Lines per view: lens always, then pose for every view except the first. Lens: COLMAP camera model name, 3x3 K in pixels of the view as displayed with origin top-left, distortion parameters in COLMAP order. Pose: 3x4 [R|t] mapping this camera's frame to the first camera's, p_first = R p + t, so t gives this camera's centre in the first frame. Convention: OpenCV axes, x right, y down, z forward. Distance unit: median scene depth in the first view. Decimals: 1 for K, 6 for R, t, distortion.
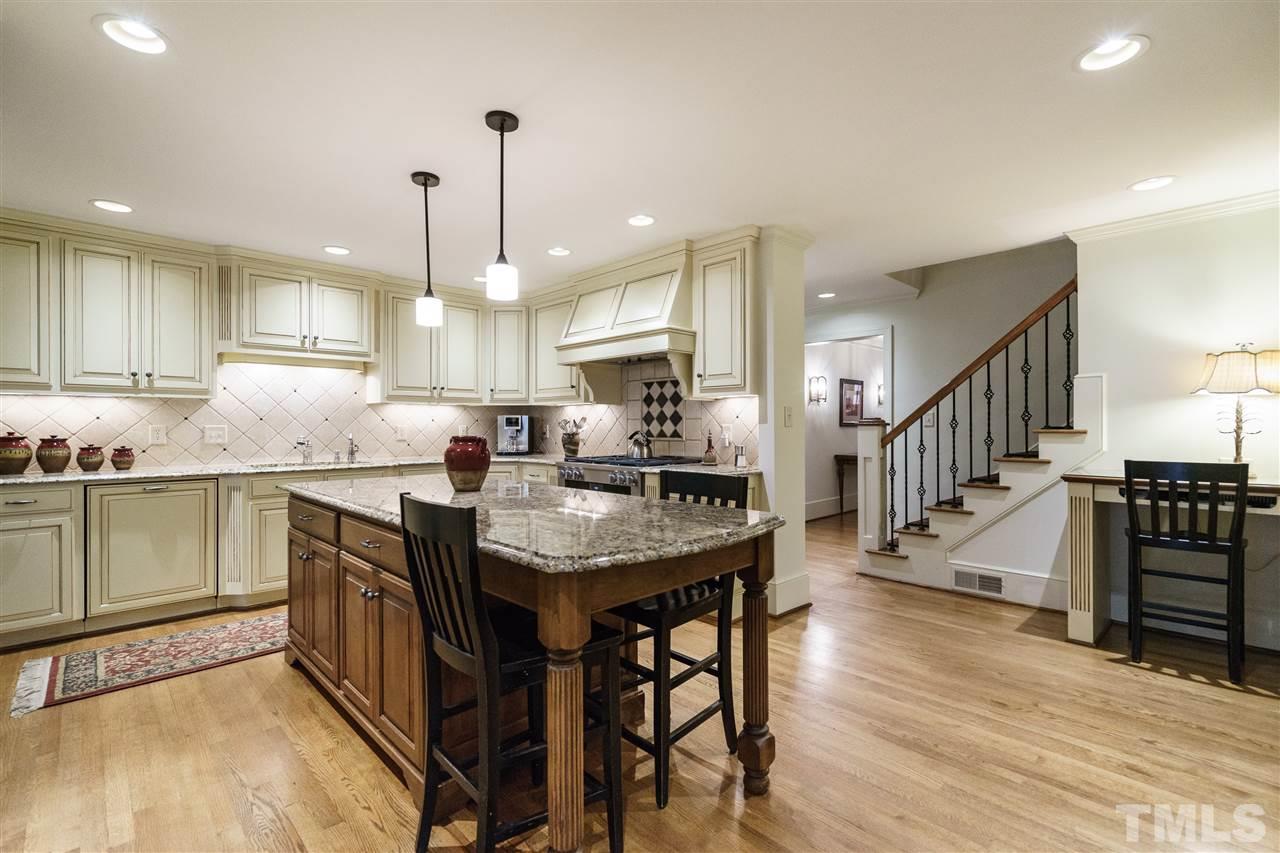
lens RADIAL K [[573.5, 0, 643.7], [0, 573.5, 428.7], [0, 0, 1]] dist [0.000542, 0.000668]
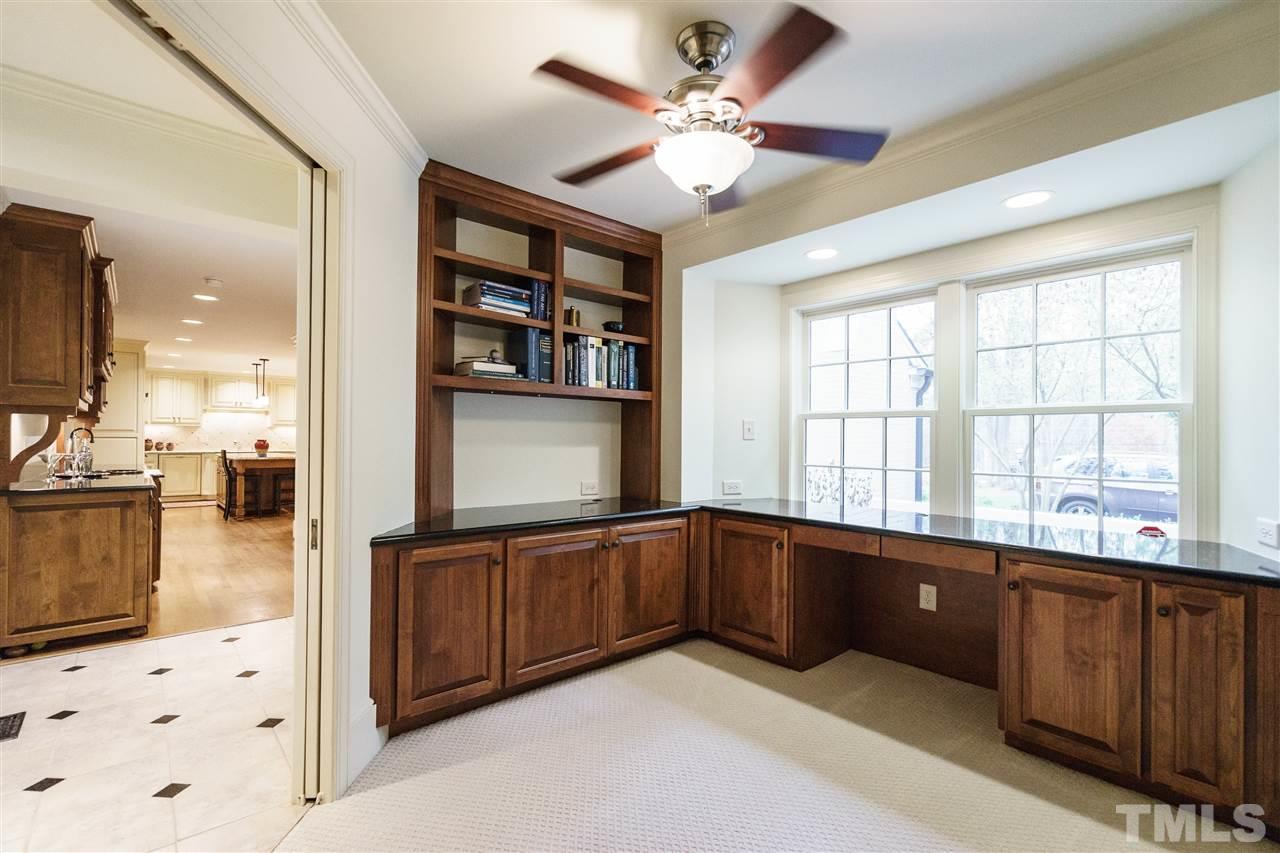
lens RADIAL K [[573.5, 0, 648.2], [0, 573.5, 437.7], [0, 0, 1]] dist [0.000542, 0.000668]
pose [[0.999153, 0.009406, -0.040048, 1.610344], [-0.009604, 0.999943, -0.004767, -0.002188], [0.040001, 0.005147, 0.999186, -1.787768]]
